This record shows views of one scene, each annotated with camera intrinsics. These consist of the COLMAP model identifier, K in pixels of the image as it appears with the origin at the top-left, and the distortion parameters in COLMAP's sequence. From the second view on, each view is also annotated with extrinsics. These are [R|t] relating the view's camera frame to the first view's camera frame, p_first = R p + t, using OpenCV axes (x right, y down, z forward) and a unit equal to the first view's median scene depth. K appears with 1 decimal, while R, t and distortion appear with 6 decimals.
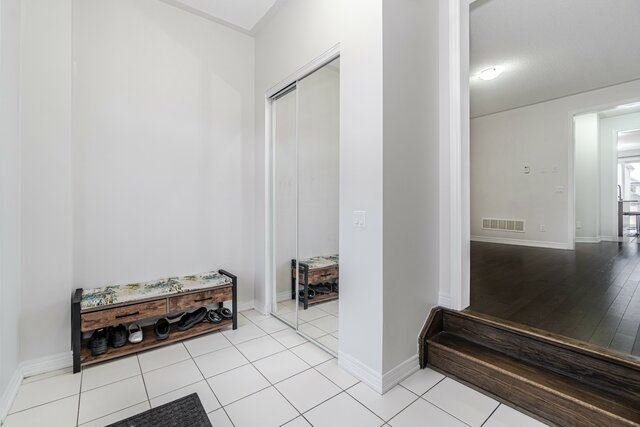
lens RADIAL K [[275.6, 0, 316.3], [0, 275.6, 207.4], [0, 0, 1]] dist [-0.002097, -0.000310]
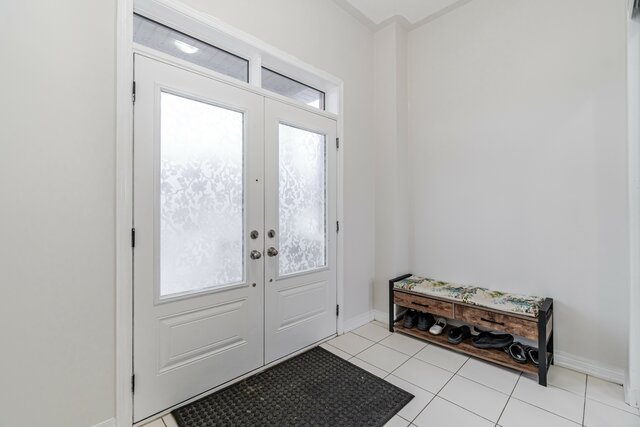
lens RADIAL K [[275.6, 0, 316.3], [0, 275.6, 207.4], [0, 0, 1]] dist [-0.002097, -0.000310]
pose [[0.103691, -0.021200, -0.994384, 0.407147], [0.003202, 0.999775, -0.020981, 0.000395], [0.994604, -0.001008, 0.103736, 0.402191]]
